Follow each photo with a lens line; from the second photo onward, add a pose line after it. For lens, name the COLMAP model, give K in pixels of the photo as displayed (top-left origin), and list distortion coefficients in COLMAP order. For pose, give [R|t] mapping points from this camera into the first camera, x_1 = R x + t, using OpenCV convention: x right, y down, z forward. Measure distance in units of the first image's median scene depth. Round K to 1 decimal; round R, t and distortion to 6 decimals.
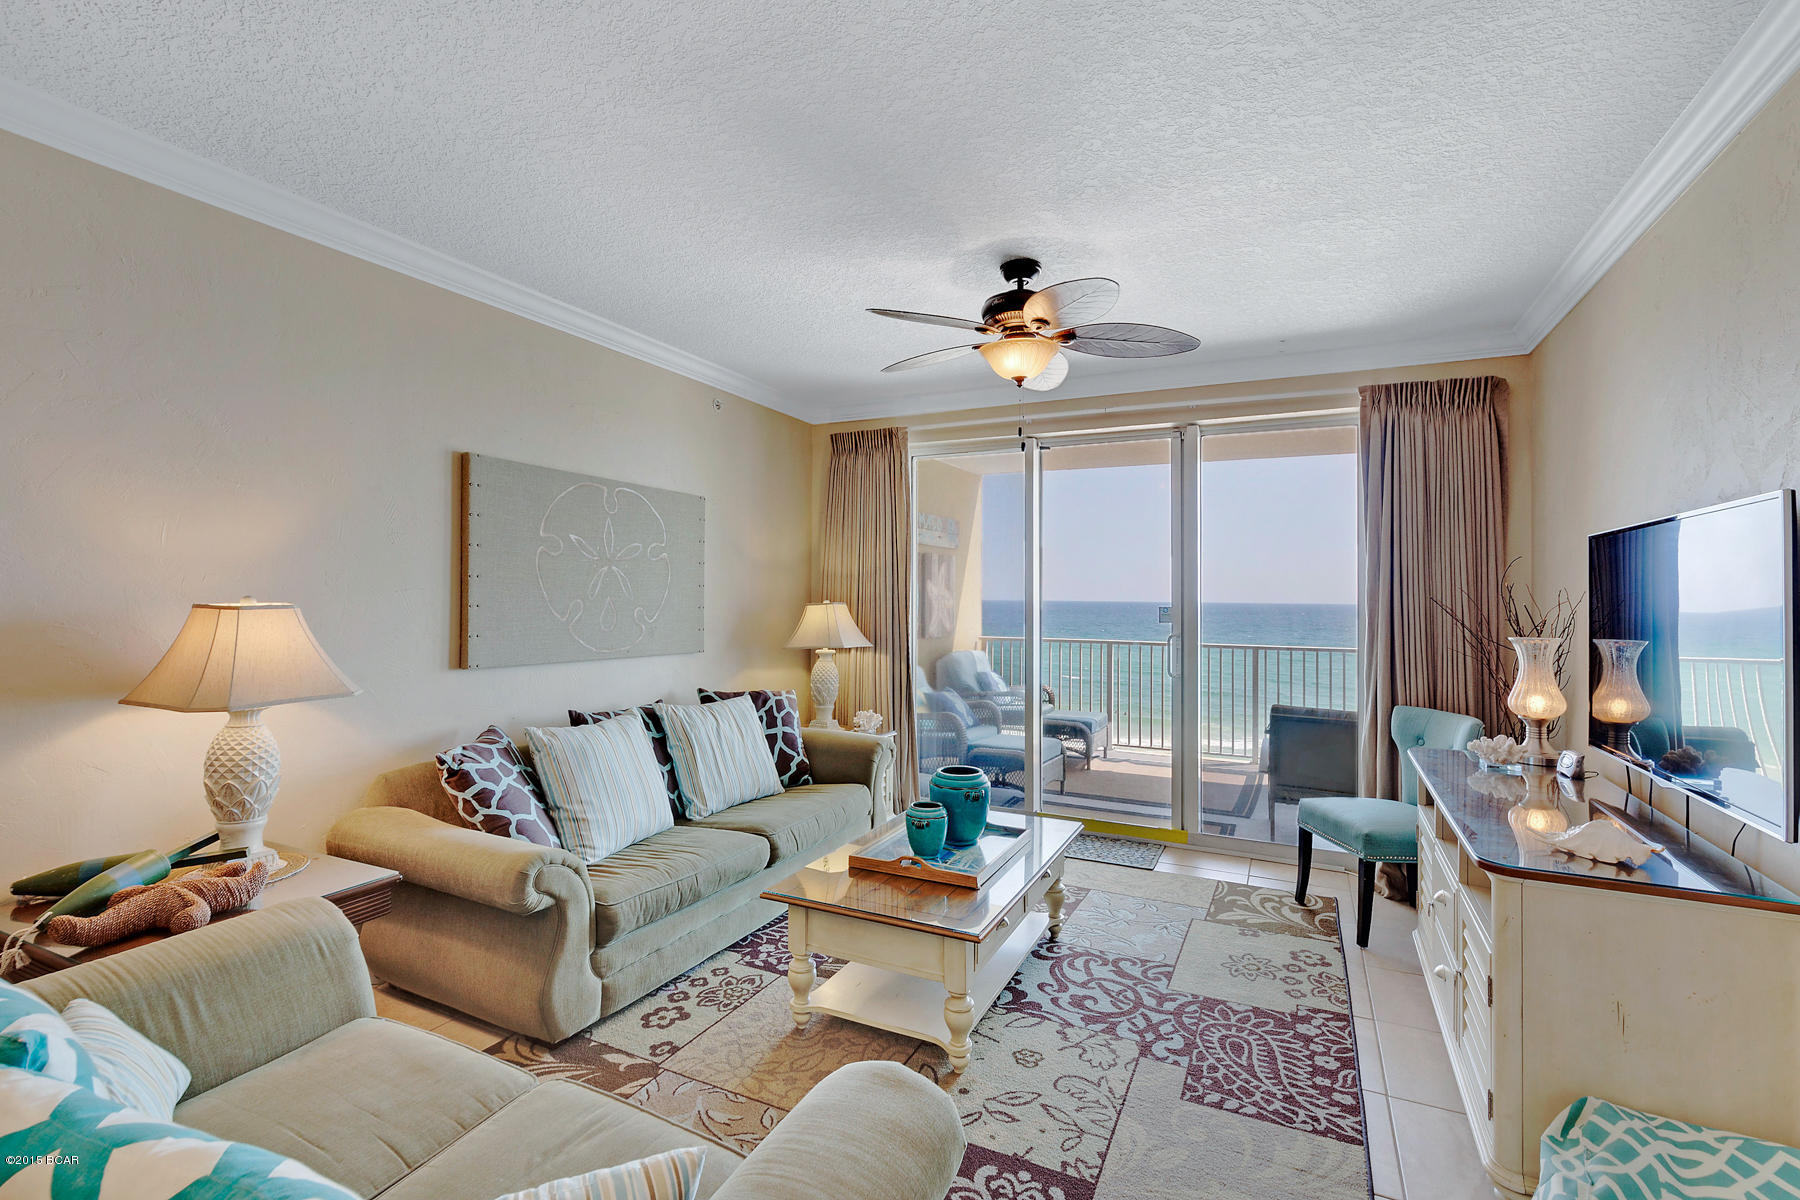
lens RADIAL K [[805.6, 0, 876.5], [0, 805.6, 601.9], [0, 0, 1]] dist [-0.000779, 0.006938]
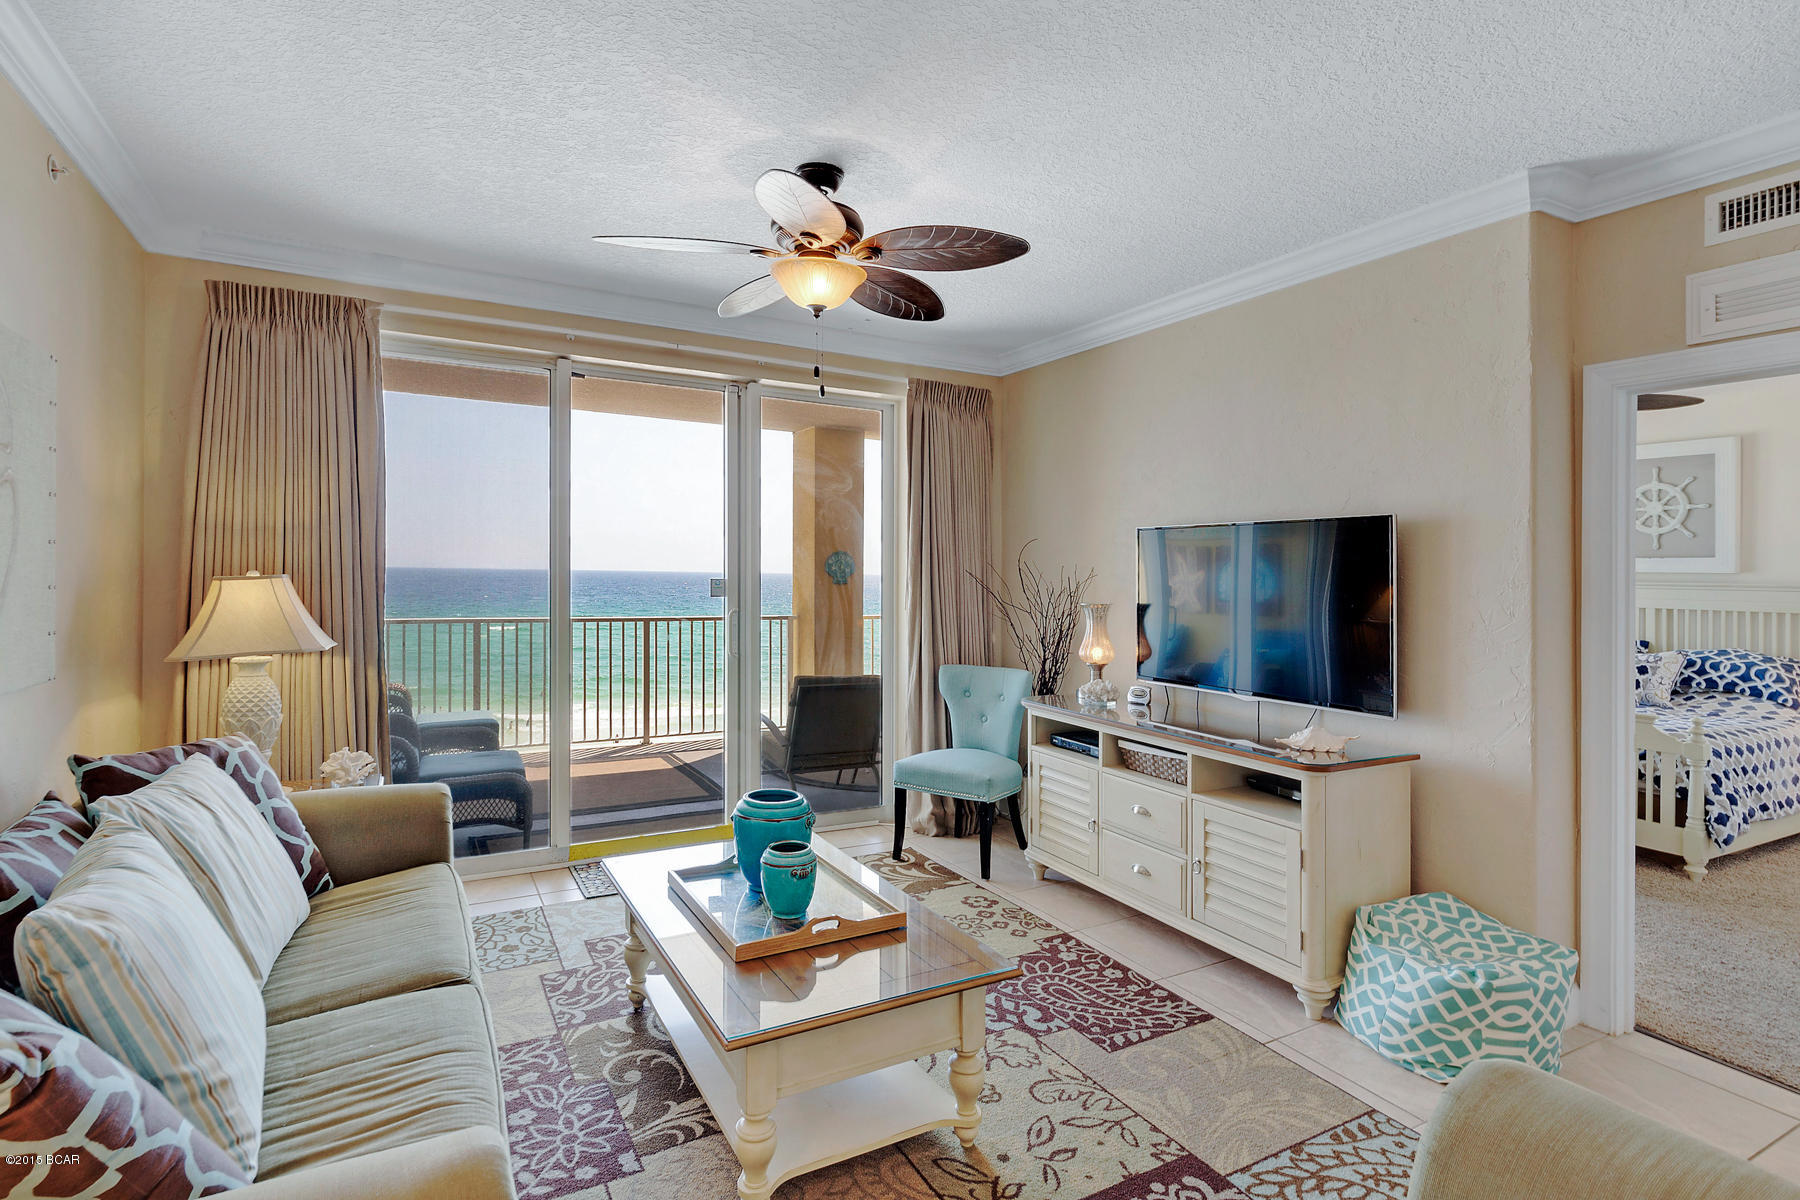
lens RADIAL K [[896.1, 0, 897.6], [0, 896.1, 585.2], [0, 0, 1]] dist [0.003528, 0.001064]
pose [[0.572411, -0.011633, 0.819884, -0.531762], [-0.005218, 0.999827, 0.017829, -0.009737], [-0.819950, -0.014483, 0.572251, 0.409827]]
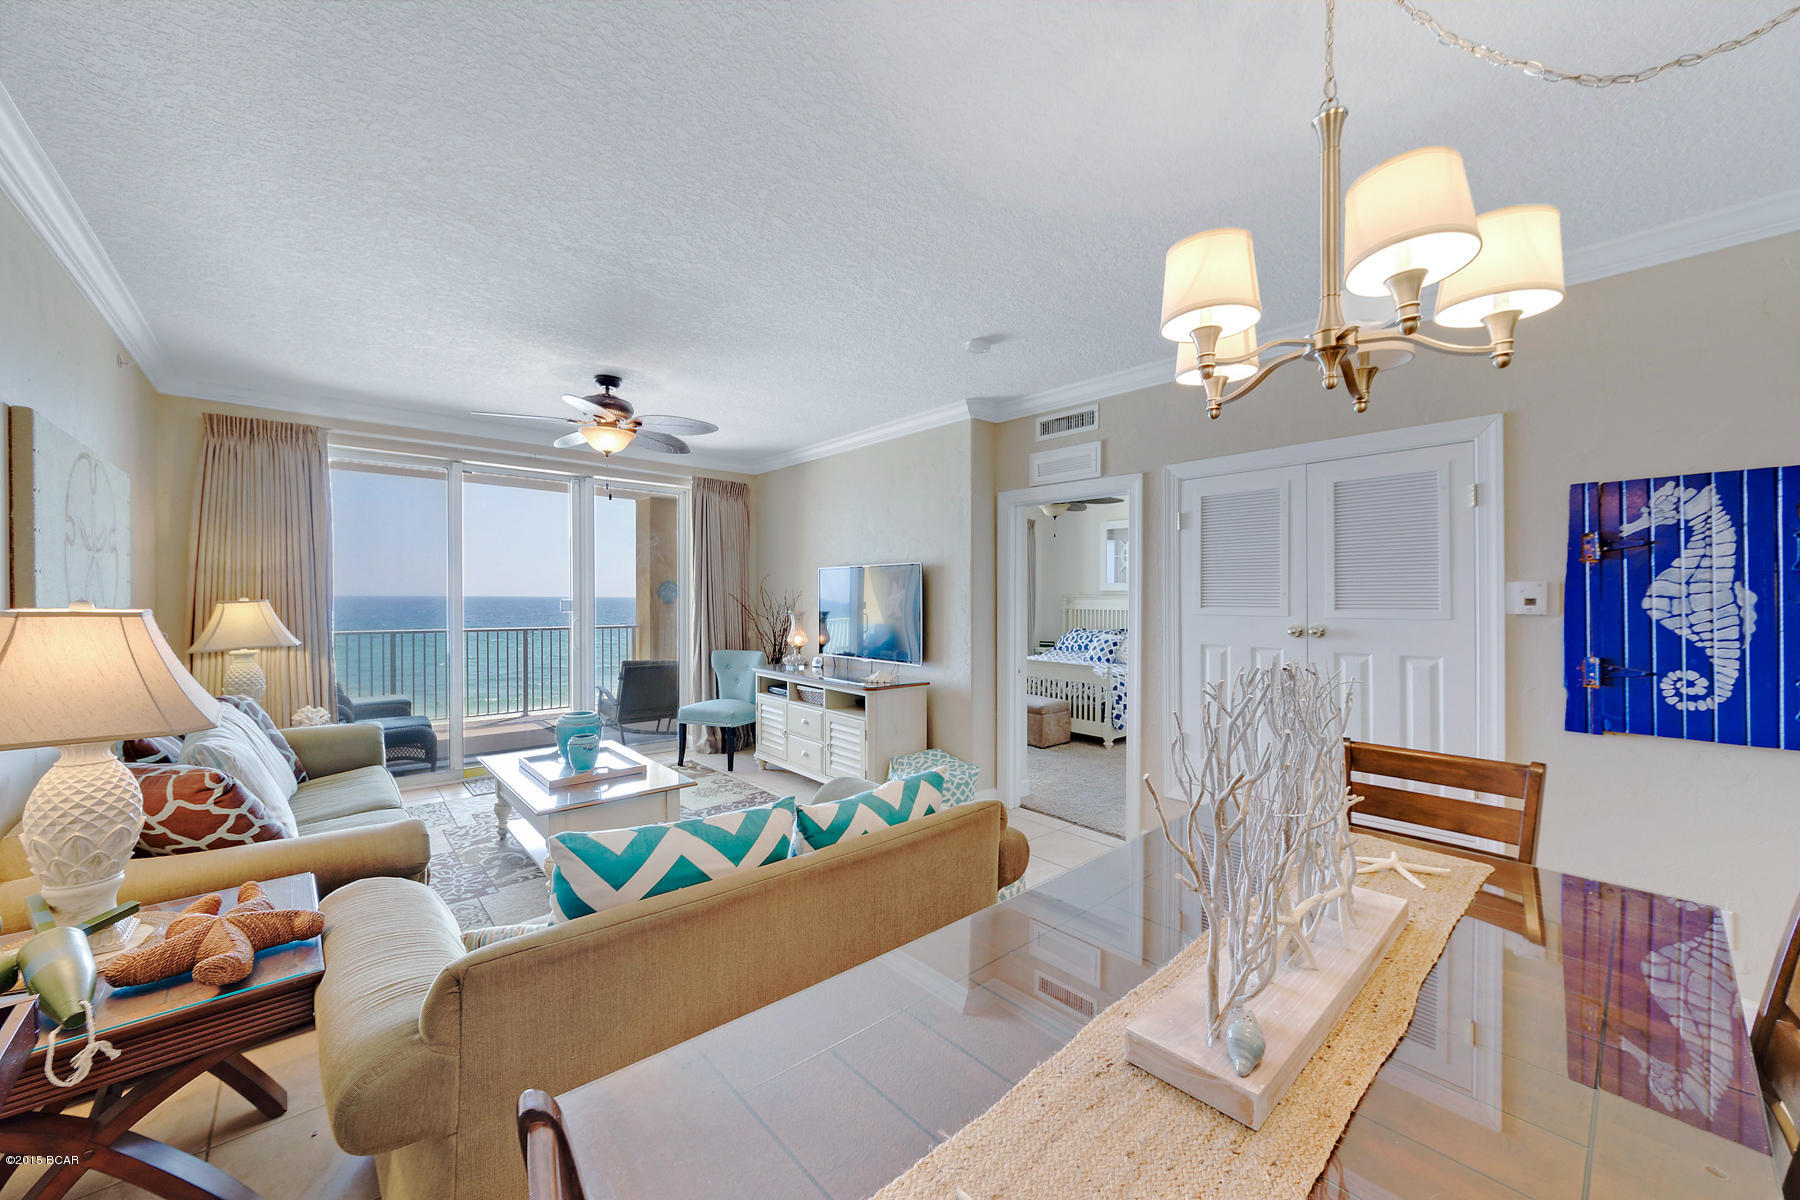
lens RADIAL K [[667.8, 0, 891.3], [0, 667.8, 597.6], [0, 0, 1]] dist [-0.002723, -0.000513]
pose [[0.387737, -0.008765, 0.921728, -0.788844], [0.003968, 0.999961, 0.007839, -0.008418], [-0.921761, 0.000618, 0.387757, 0.008342]]
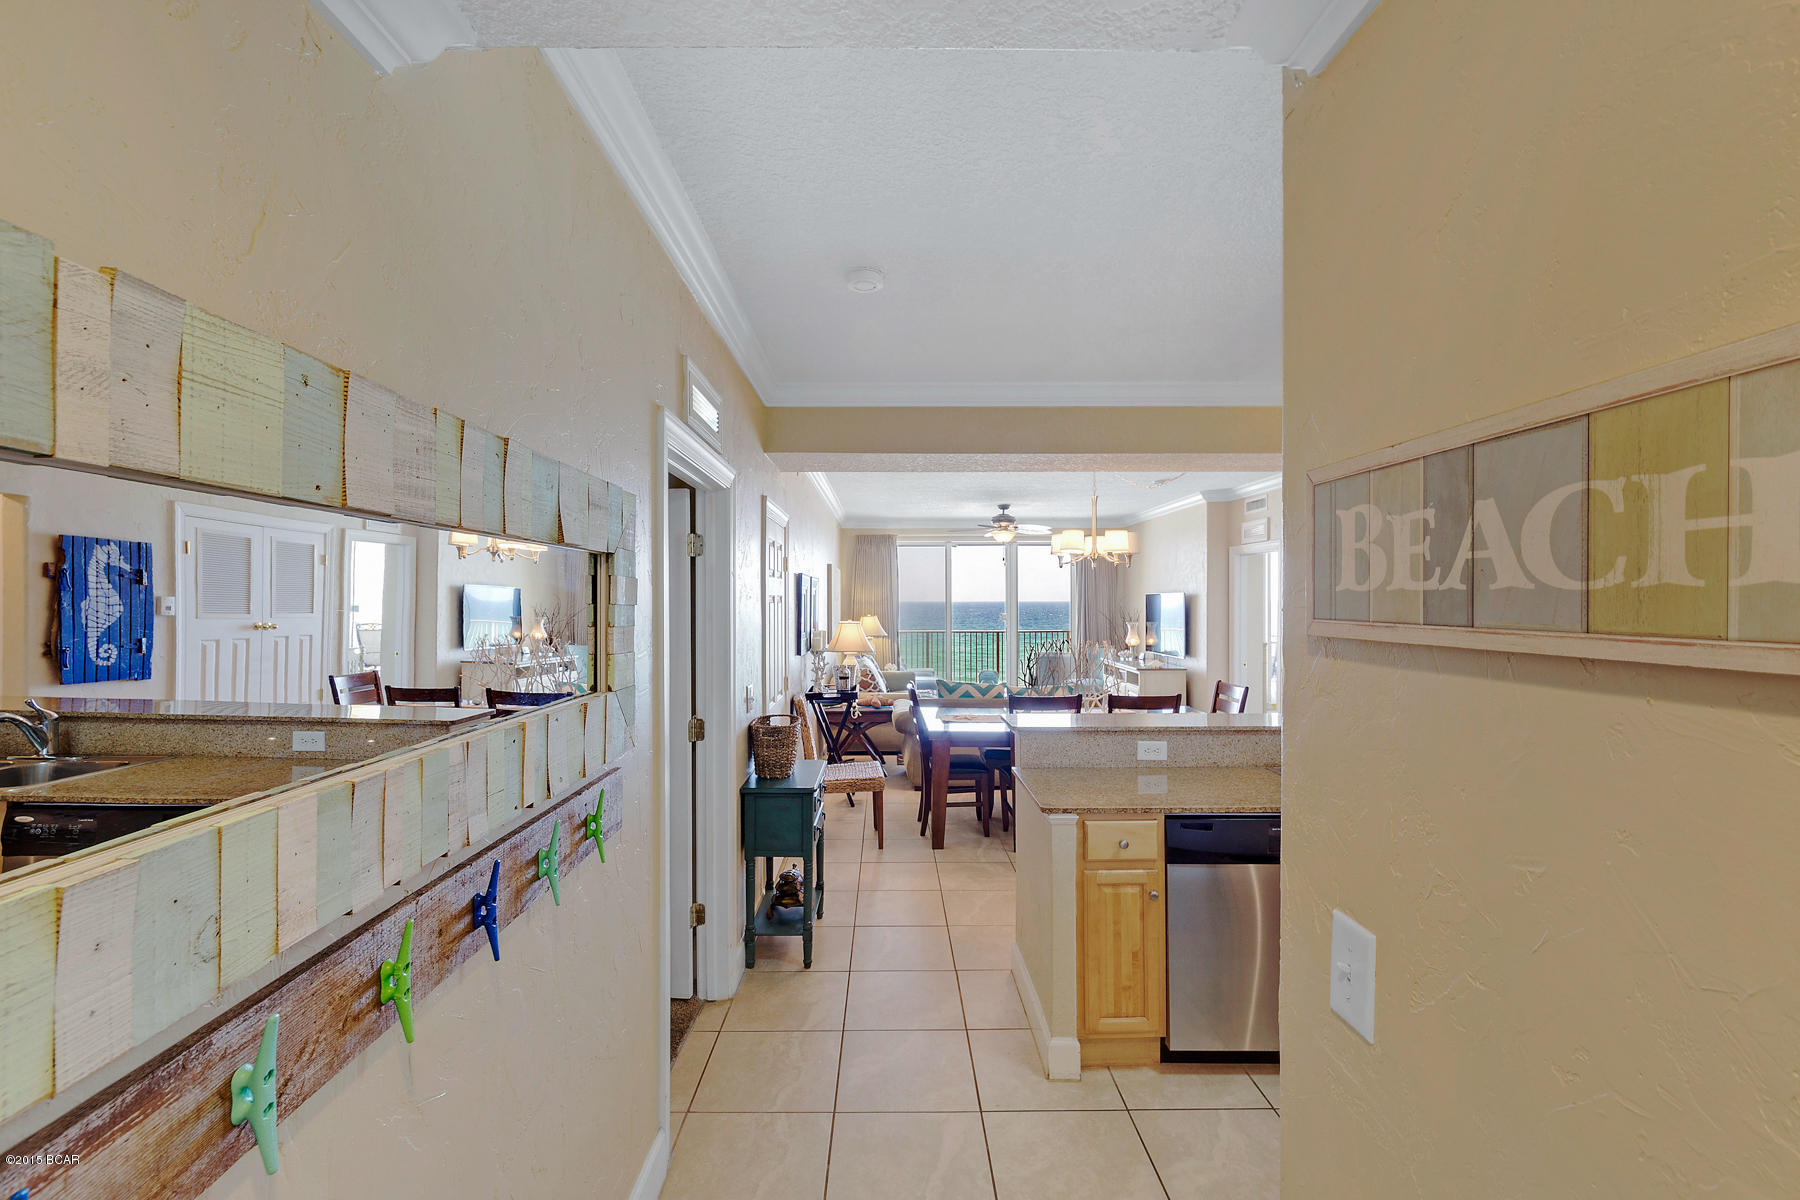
lens RADIAL K [[747.1, 0, 899.5], [0, 747.1, 609.2], [0, 0, 1]] dist [-0.000588, -0.000117]
pose [[0.892094, -0.015948, 0.451569, -1.458690], [0.013193, 0.999870, 0.009249, -0.054996], [-0.451657, -0.002293, 0.892188, -1.352288]]
